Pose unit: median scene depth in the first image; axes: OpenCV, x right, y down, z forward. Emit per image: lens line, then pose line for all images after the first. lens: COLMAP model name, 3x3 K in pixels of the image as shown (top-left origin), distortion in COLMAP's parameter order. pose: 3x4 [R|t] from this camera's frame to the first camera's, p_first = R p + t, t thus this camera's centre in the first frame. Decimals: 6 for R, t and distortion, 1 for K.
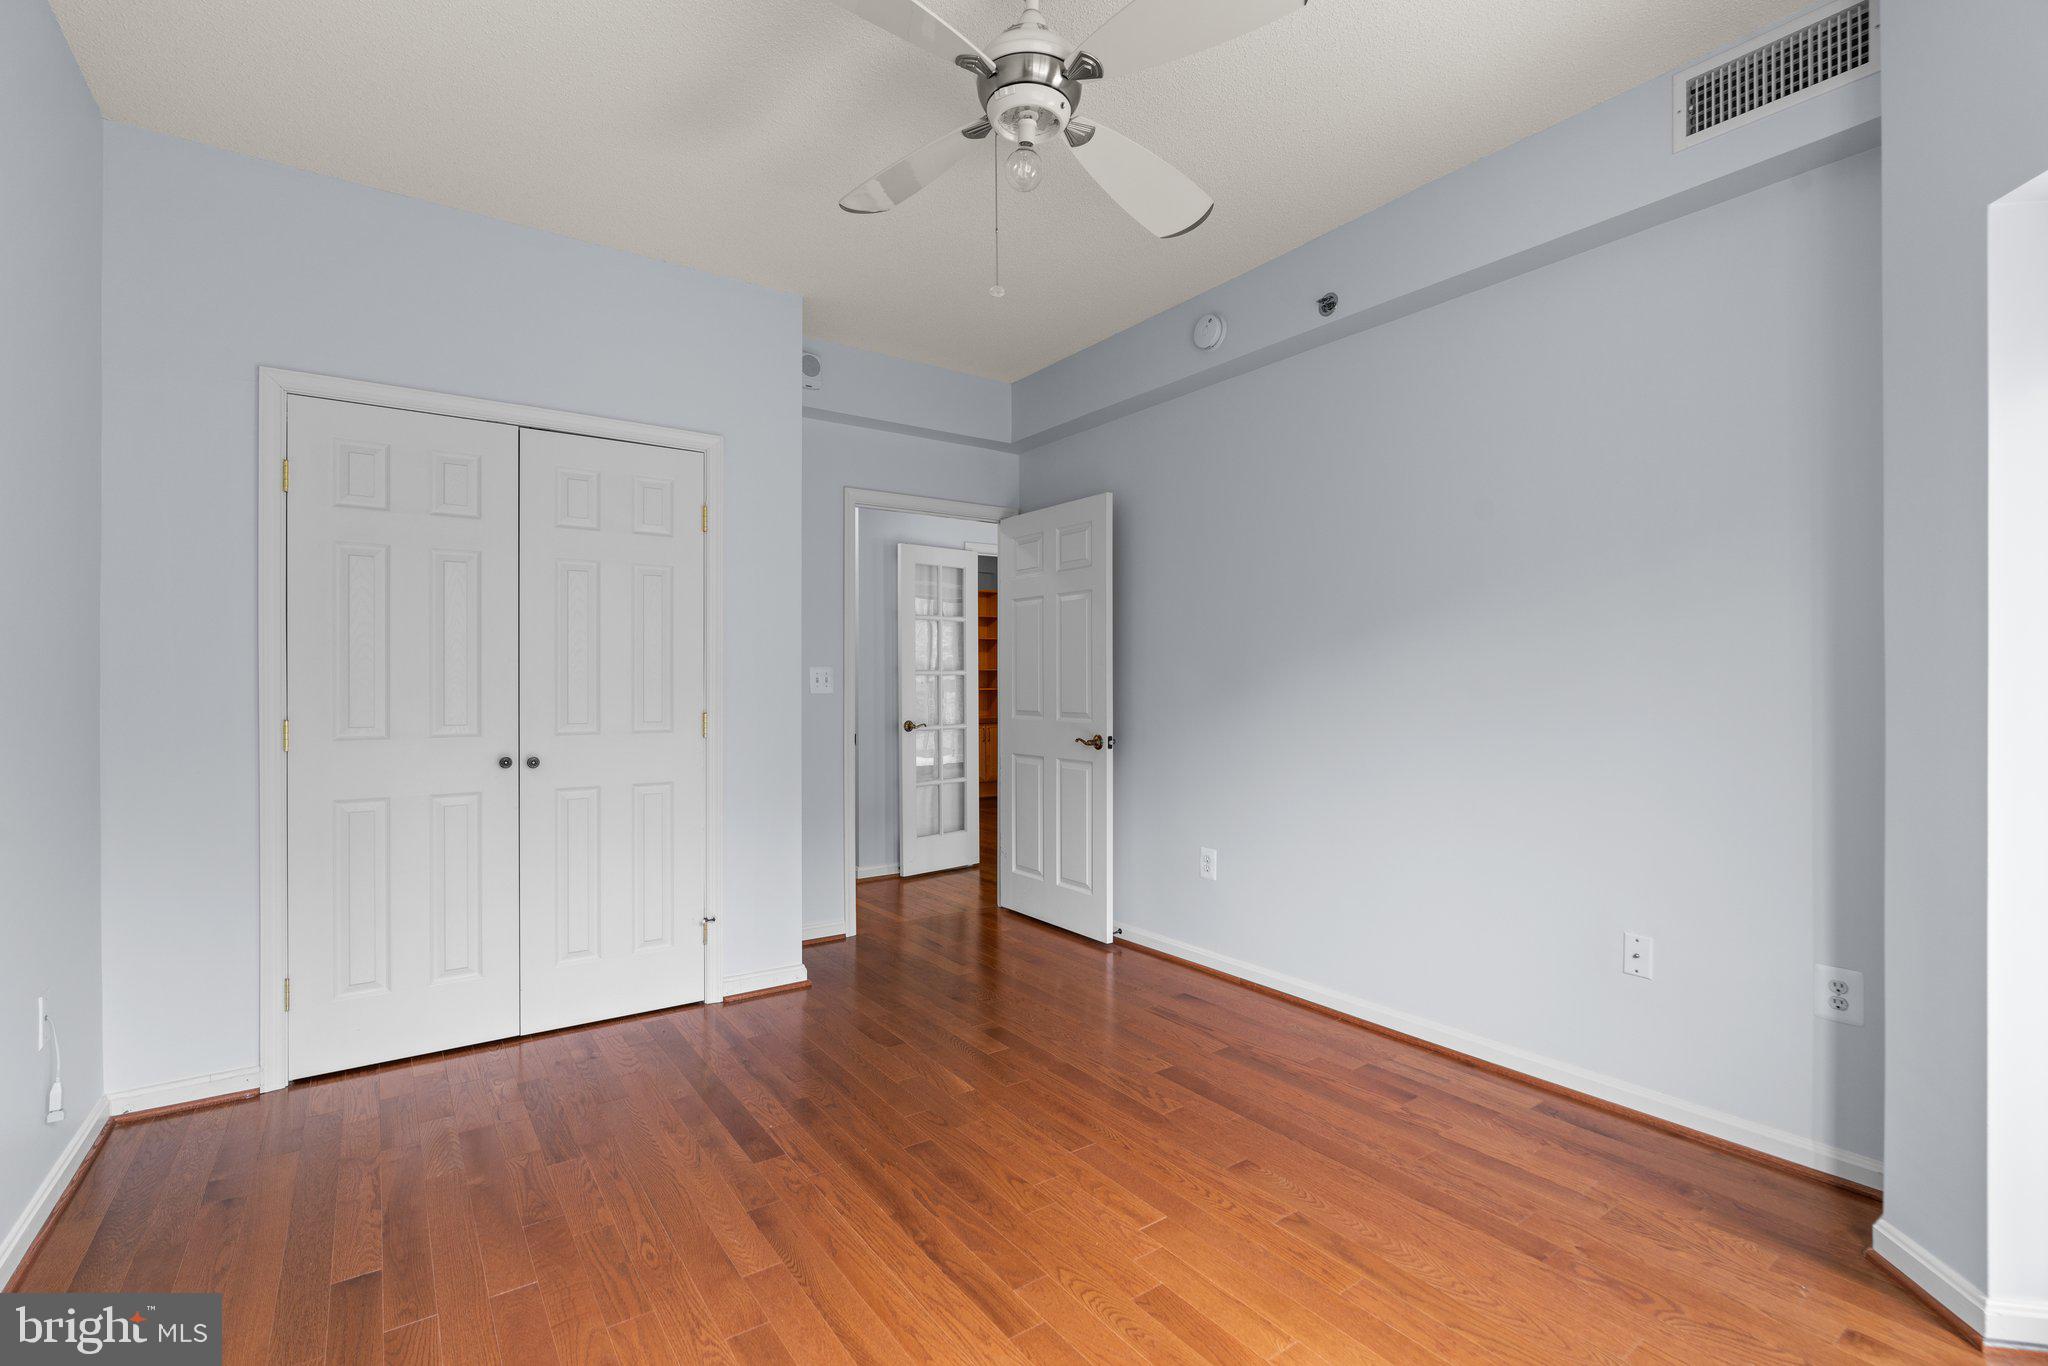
lens RADIAL K [[925.6, 0, 1028.3], [0, 925.6, 686.6], [0, 0, 1]] dist [-0.002699, 0.000028]
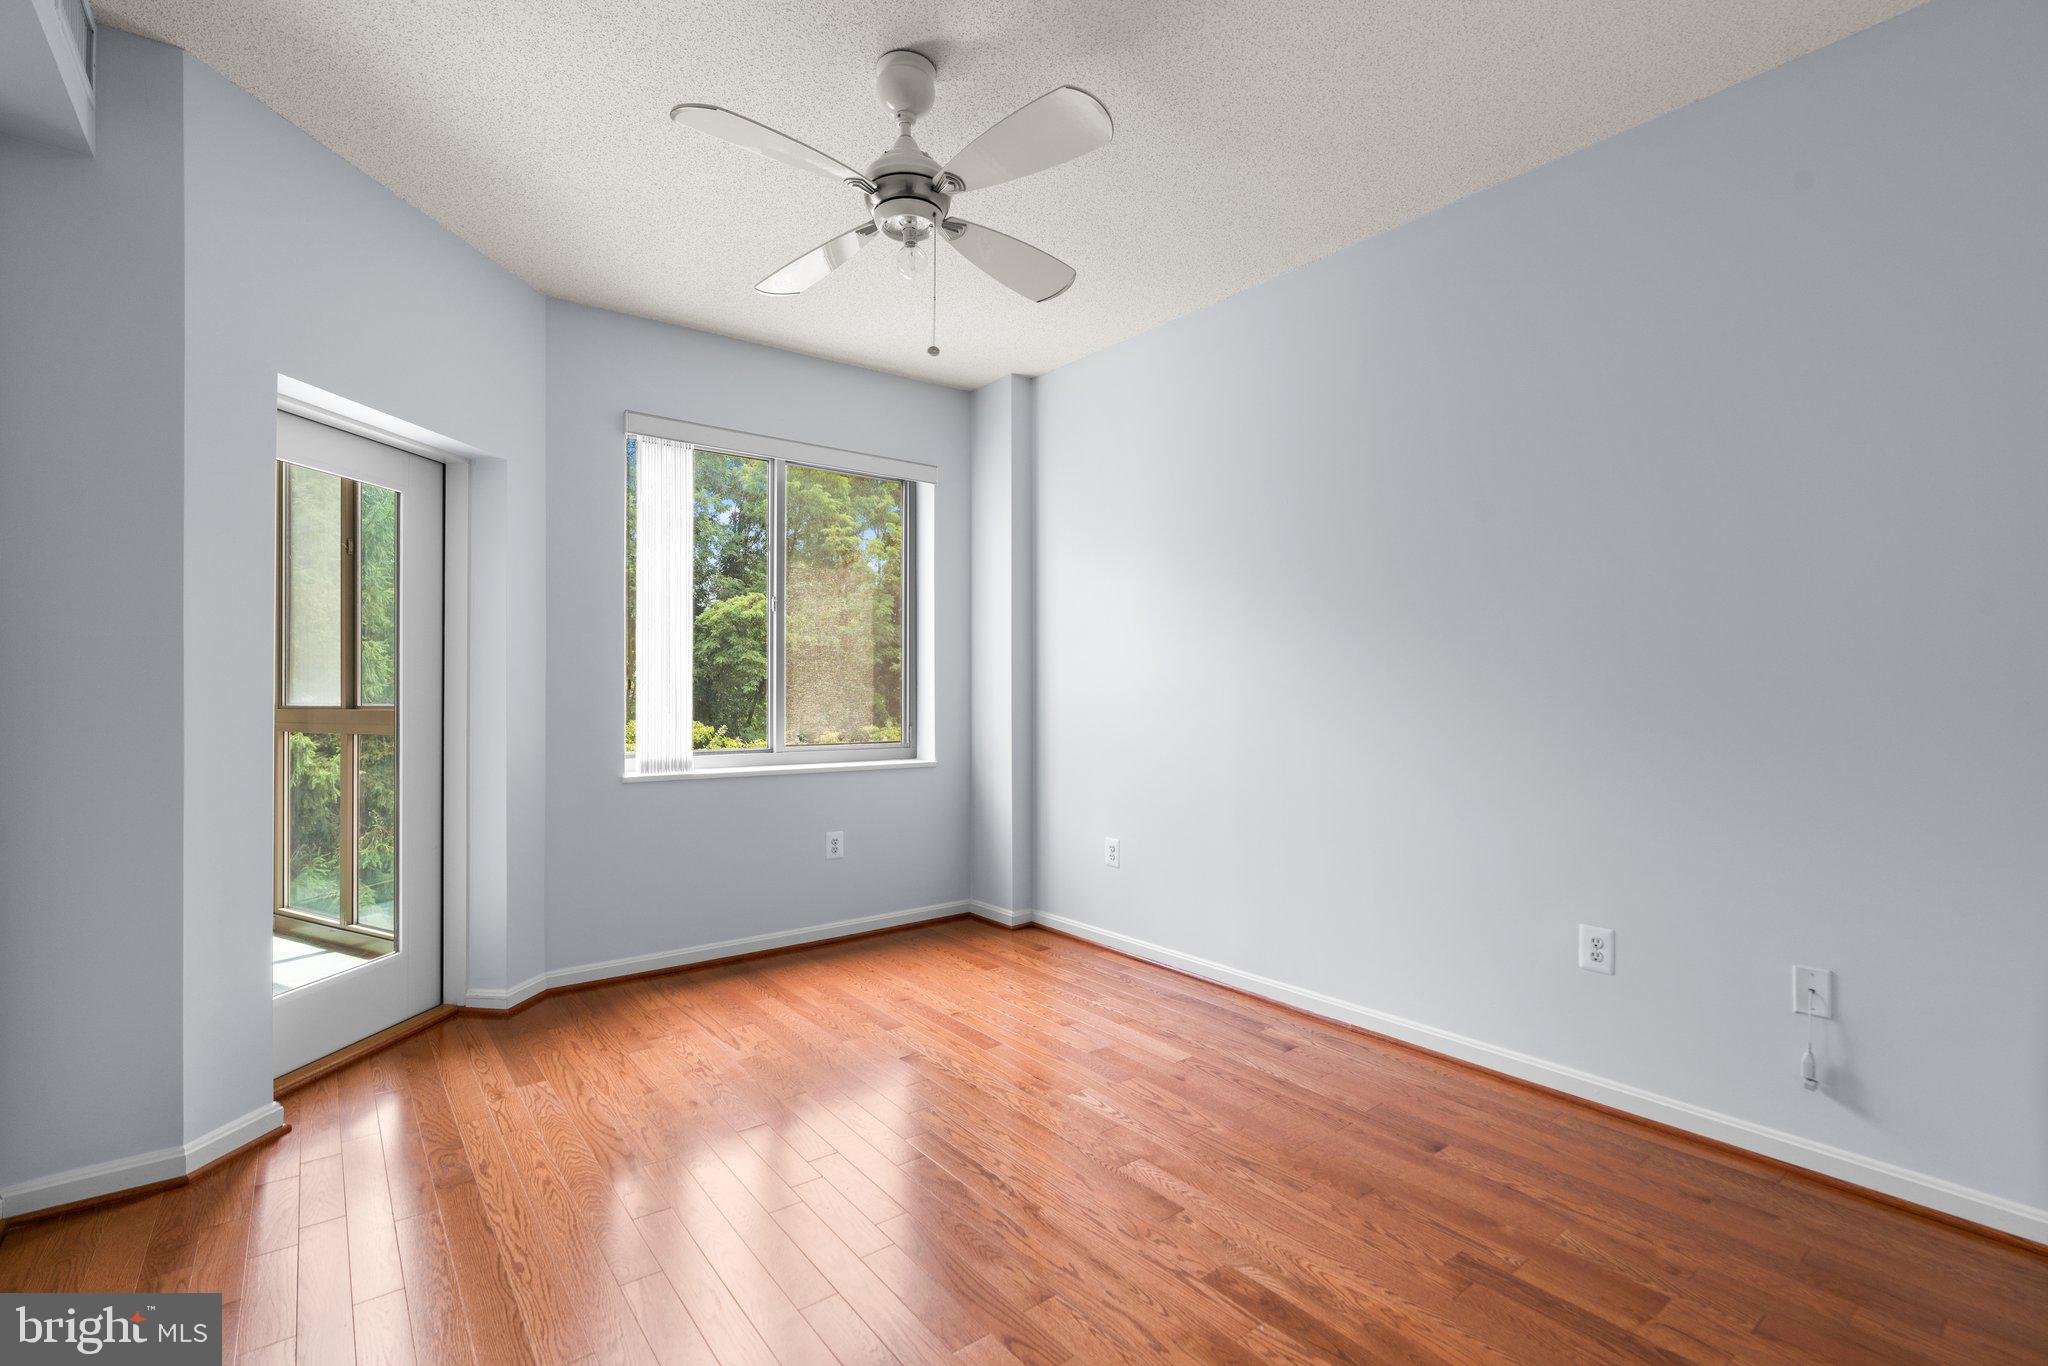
lens RADIAL K [[925.6, 0, 1028.3], [0, 925.6, 686.6], [0, 0, 1]] dist [-0.002699, 0.000028]
pose [[-0.998912, 0.002747, -0.046561, -0.089490], [0.002612, 0.999992, 0.002962, -0.005294], [0.046568, 0.002837, -0.998911, 2.027107]]
